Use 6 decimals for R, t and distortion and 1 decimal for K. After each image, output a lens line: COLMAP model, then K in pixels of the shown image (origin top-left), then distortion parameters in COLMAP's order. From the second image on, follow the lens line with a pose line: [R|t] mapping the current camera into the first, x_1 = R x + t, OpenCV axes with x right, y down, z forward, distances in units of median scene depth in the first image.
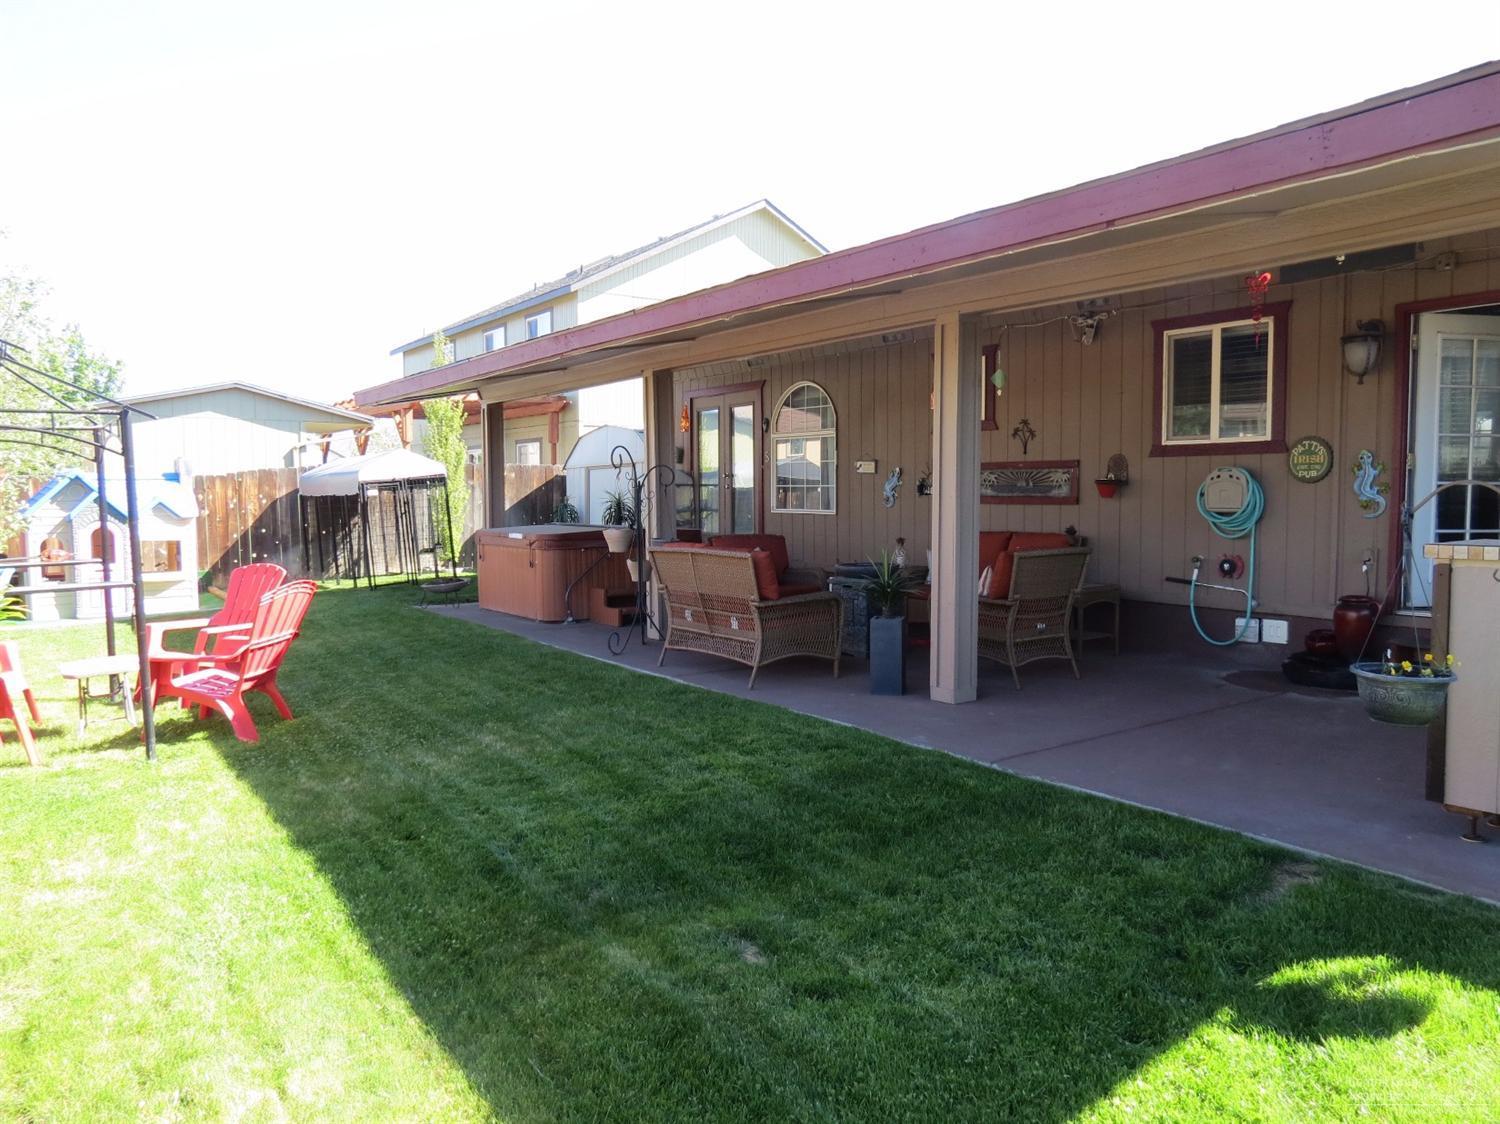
lens RADIAL K [[1057.4, 0, 750.8], [0, 1057.4, 569.2], [0, 0, 1]] dist [-0.038595, 0.021987]
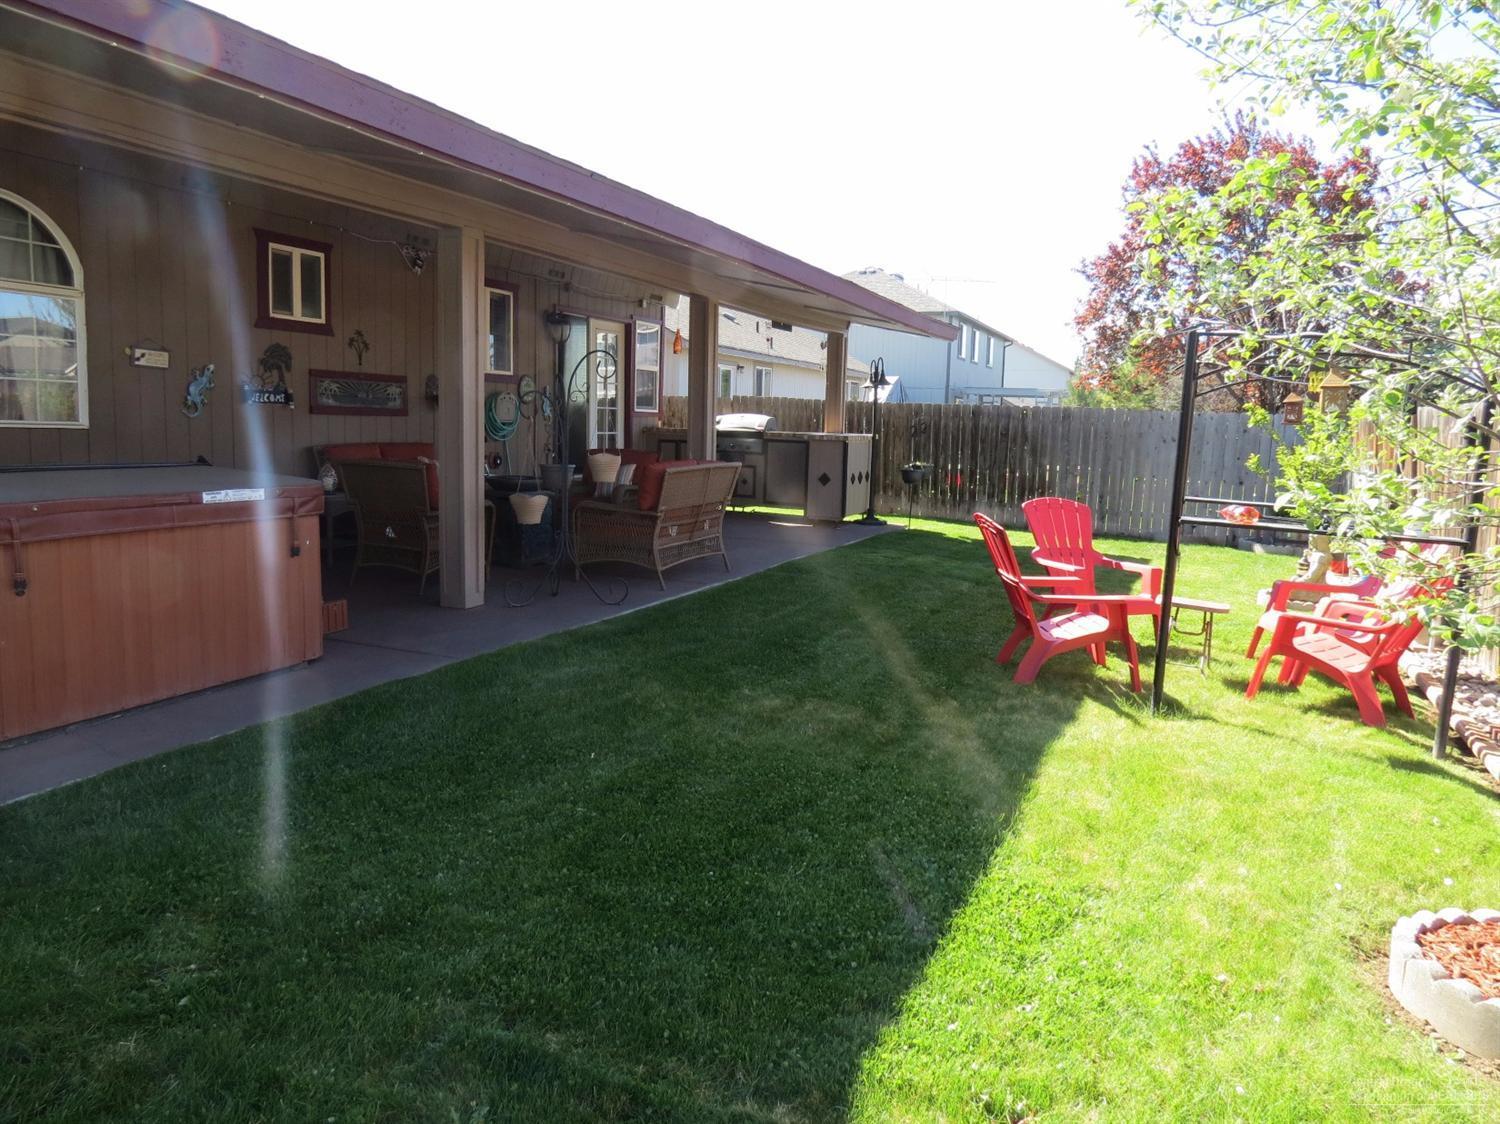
lens RADIAL K [[1057.4, 0, 750.8], [0, 1057.4, 569.2], [0, 0, 1]] dist [-0.038595, 0.021987]
pose [[-0.535109, -0.143690, 0.832473, -0.787002], [0.016723, 0.983434, 0.180496, -0.090475], [-0.844617, 0.110506, -0.523841, 1.205927]]
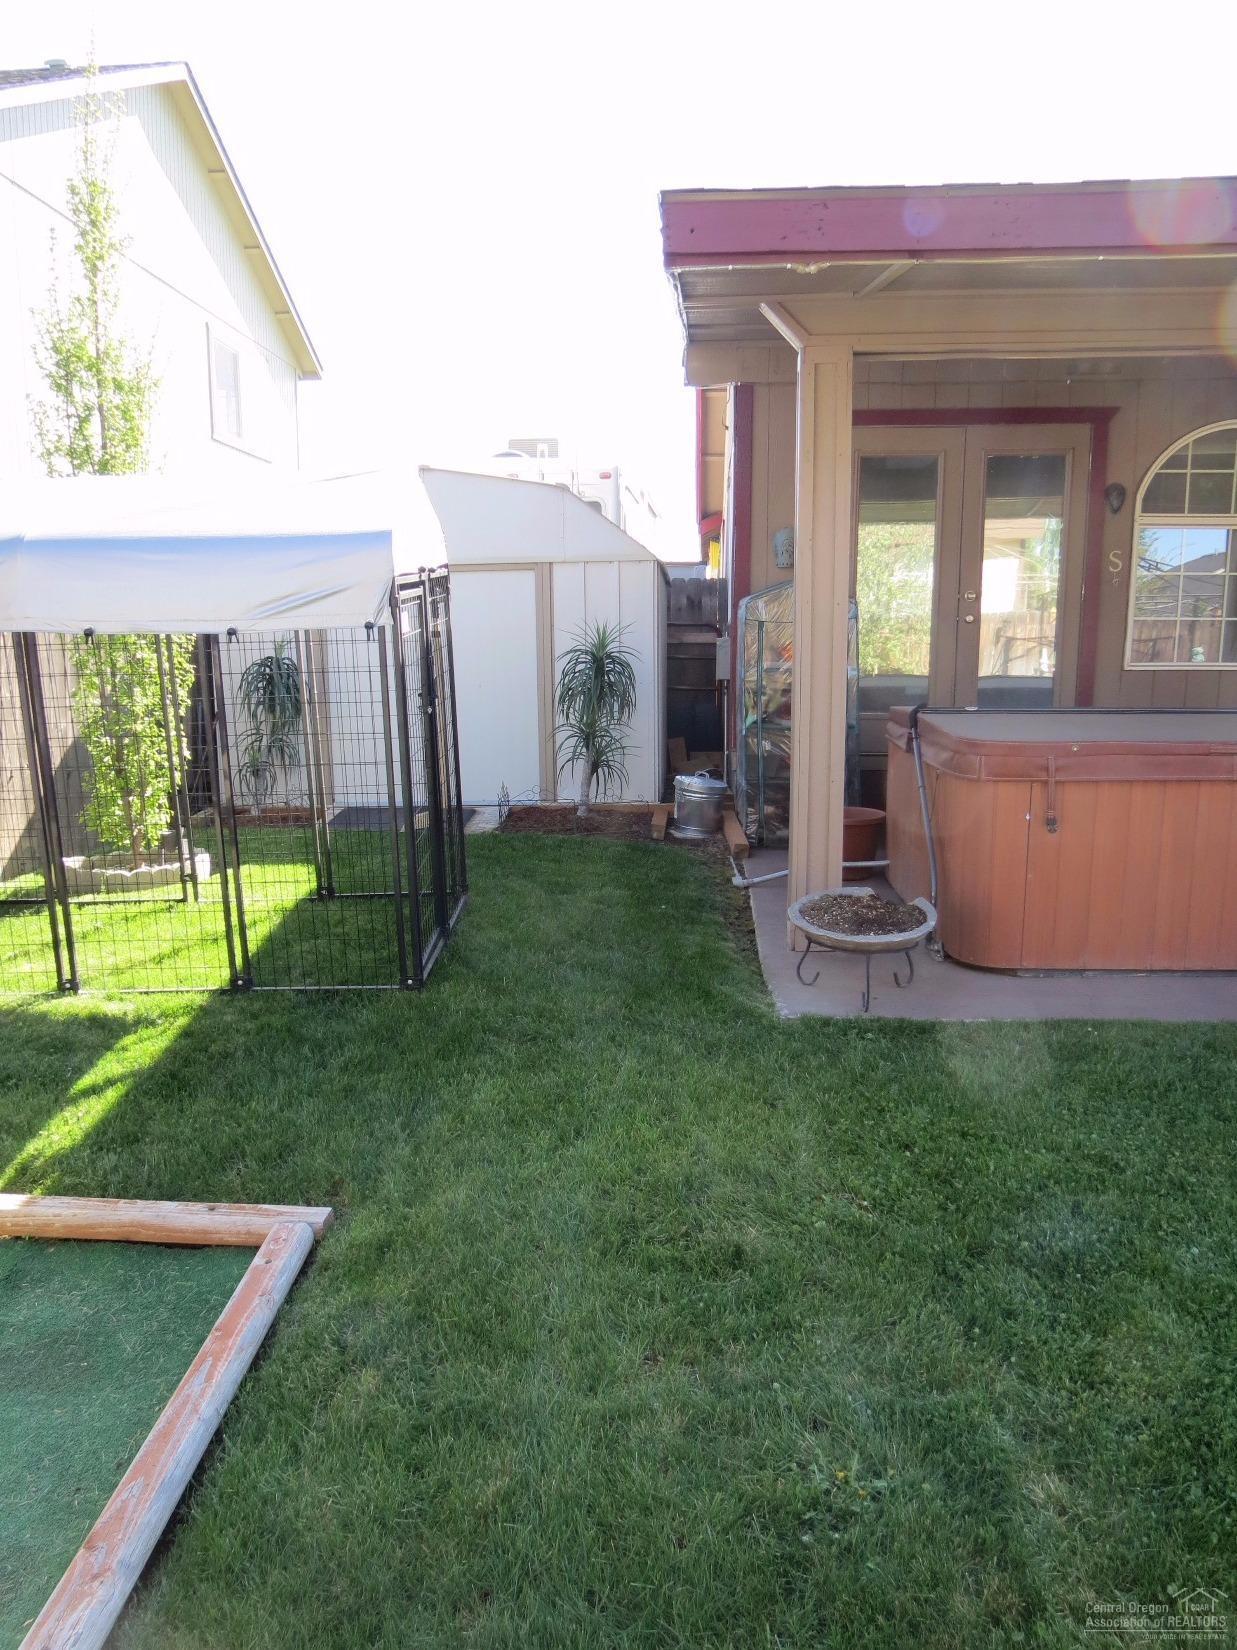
lens RADIAL K [[1163.1, 0, 618.5], [0, 1163.1, 825.0], [0, 0, 1]] dist [-0.038595, 0.021987]
pose [[0.632467, -0.131894, 0.763275, -0.764497], [0.063056, 0.990893, 0.118978, -0.082613], [-0.772017, -0.027121, 0.635024, 1.101807]]
